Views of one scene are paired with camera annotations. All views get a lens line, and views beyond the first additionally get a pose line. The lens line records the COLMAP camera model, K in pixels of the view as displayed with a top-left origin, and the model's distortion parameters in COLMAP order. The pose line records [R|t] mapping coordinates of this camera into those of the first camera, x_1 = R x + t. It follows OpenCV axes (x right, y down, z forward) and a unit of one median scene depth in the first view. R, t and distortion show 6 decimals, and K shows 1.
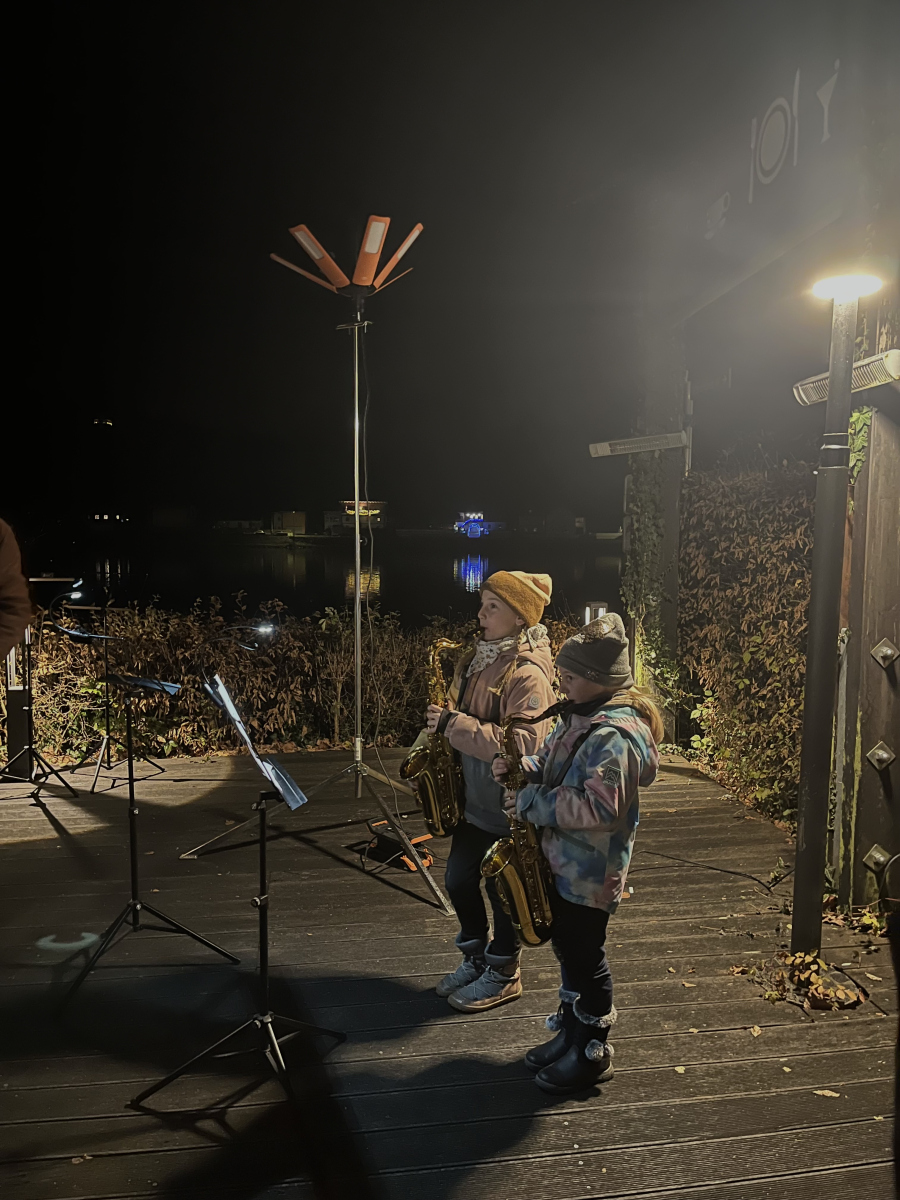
lens RADIAL K [[922.1, 0, 450.0], [0, 922.1, 600.0], [0, 0, 1]] dist [0.040673, -0.000384]
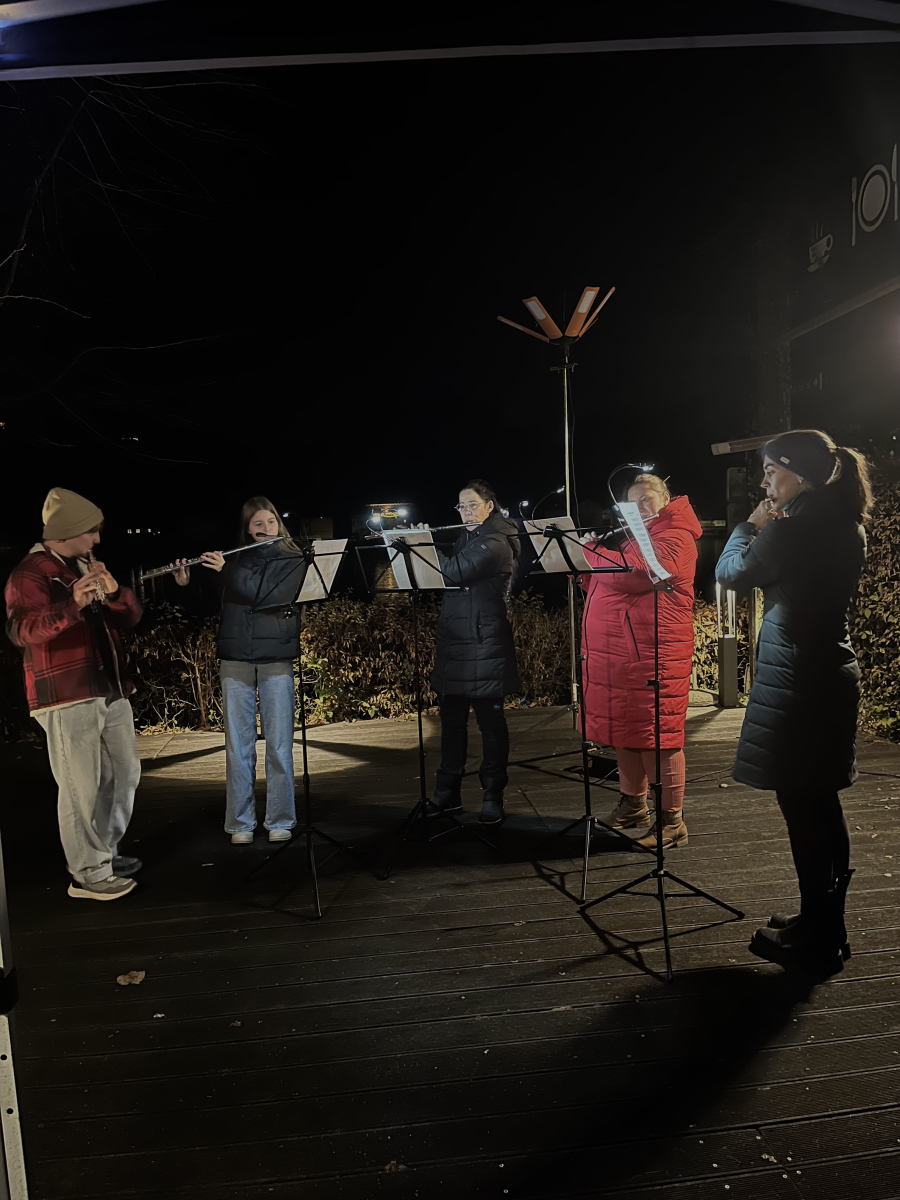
lens RADIAL K [[887.9, 0, 450.0], [0, 887.9, 600.0], [0, 0, 1]] dist [0.008410, 0.001175]
pose [[0.997533, -0.042851, -0.055600, -0.165707], [0.043108, 0.999065, 0.003431, 0.016777], [0.055401, -0.005819, 0.998447, -0.209475]]
